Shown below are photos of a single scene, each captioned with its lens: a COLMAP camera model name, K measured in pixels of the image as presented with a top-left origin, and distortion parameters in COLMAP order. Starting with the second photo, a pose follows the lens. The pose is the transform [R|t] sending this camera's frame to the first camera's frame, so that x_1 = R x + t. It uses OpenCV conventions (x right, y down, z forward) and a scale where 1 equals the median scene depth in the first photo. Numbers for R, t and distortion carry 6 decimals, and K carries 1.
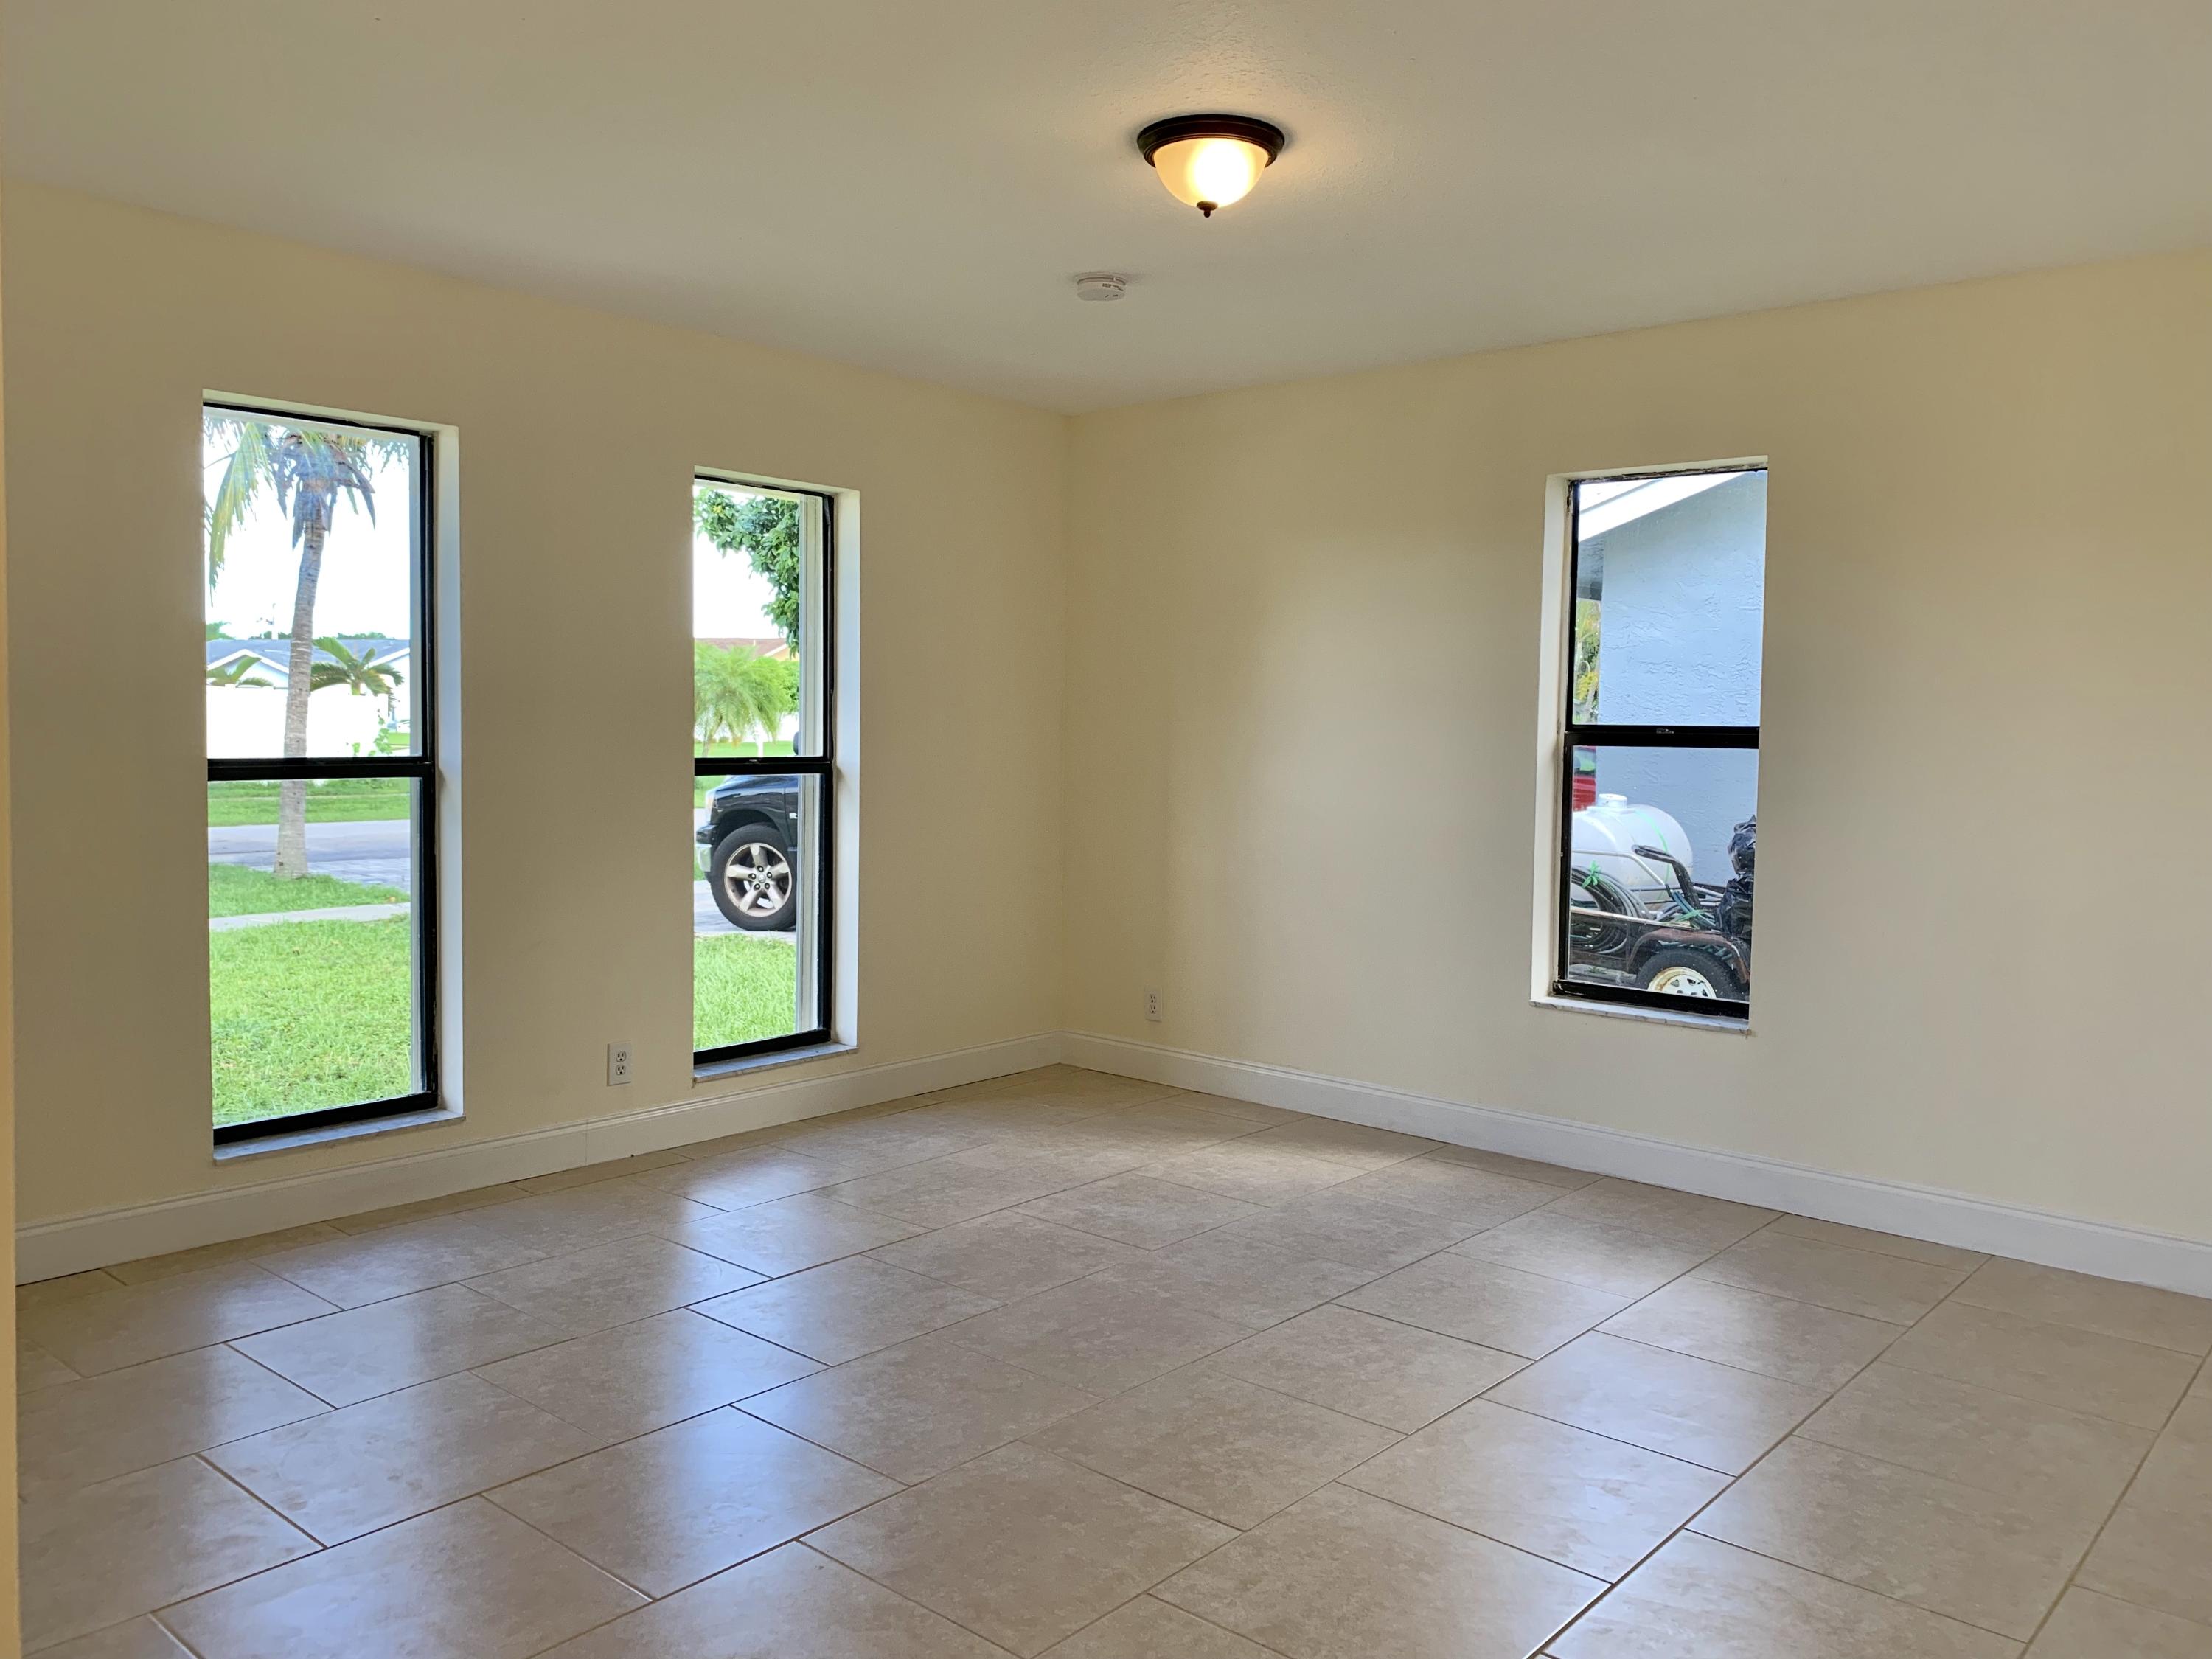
lens RADIAL K [[1693.9, 0, 1096.4], [0, 1693.9, 828.5], [0, 0, 1]] dist [0.030977, -0.016999]
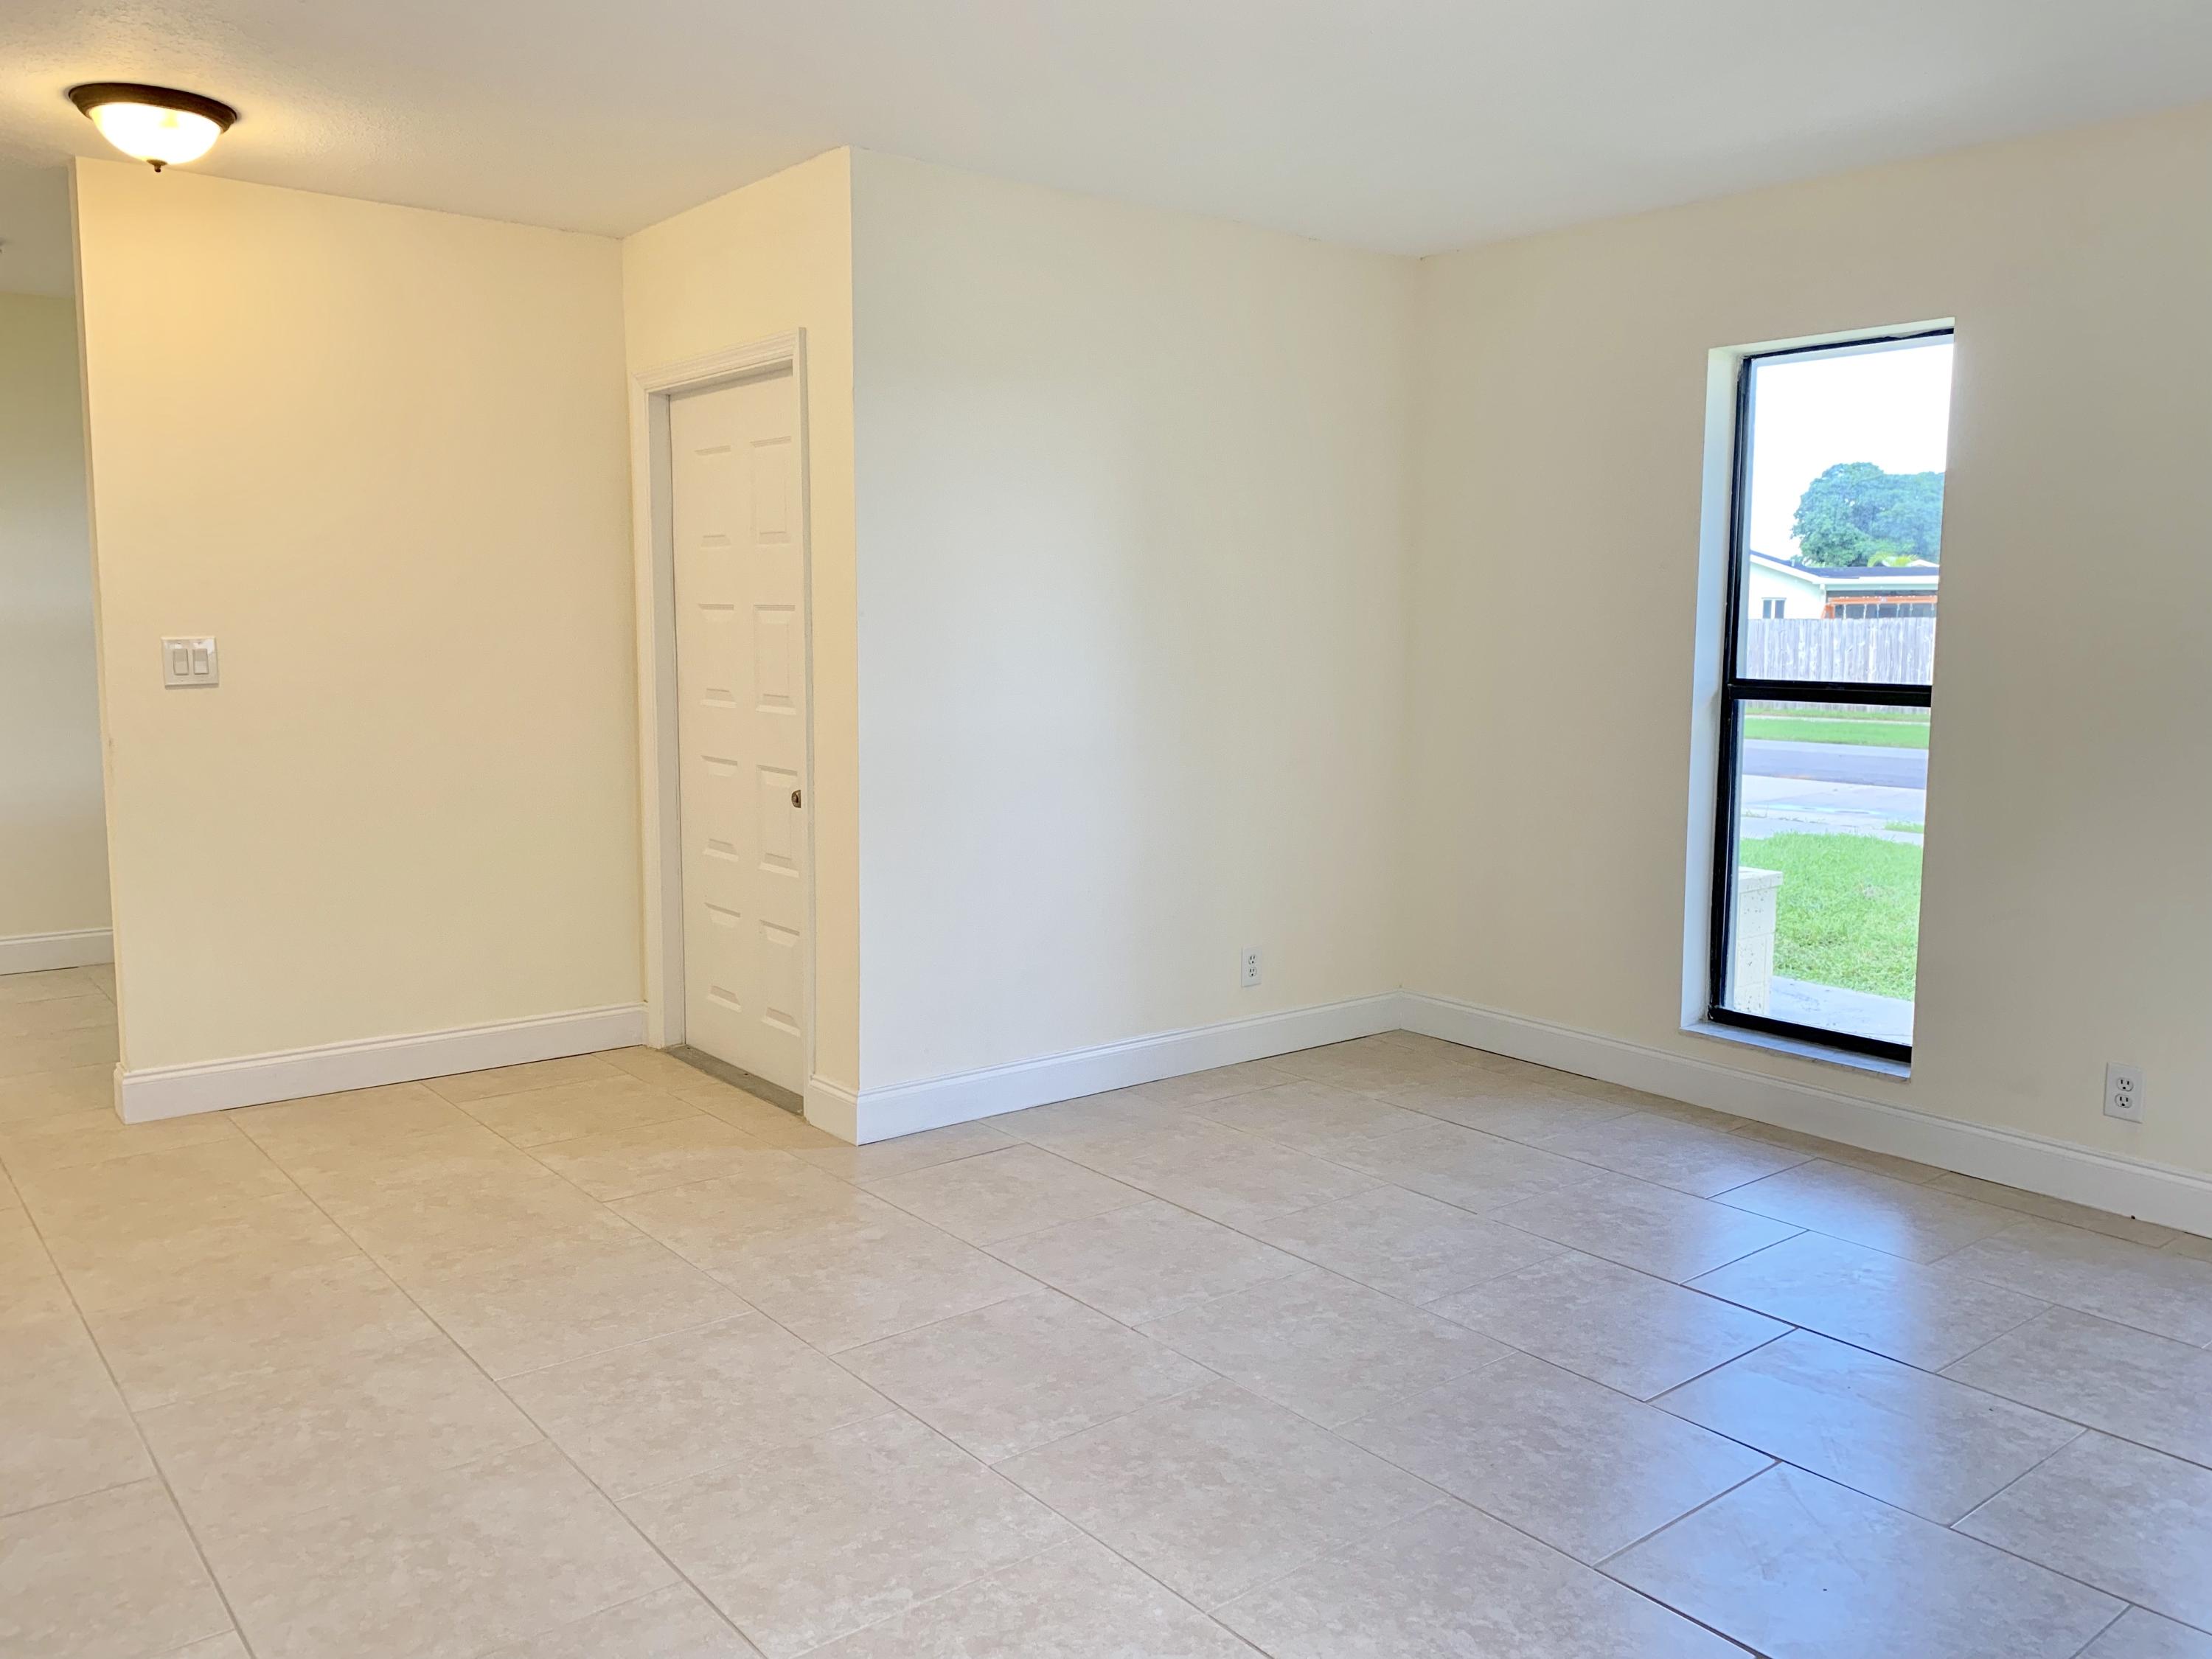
lens RADIAL K [[1693.9, 0, 1097.2], [0, 1693.9, 827.7], [0, 0, 1]] dist [0.030977, -0.016999]
pose [[-0.166172, 0.105970, -0.980386, 0.606959], [-0.076948, 0.989784, 0.120028, -0.042946], [0.983090, 0.095384, -0.156320, 0.720323]]
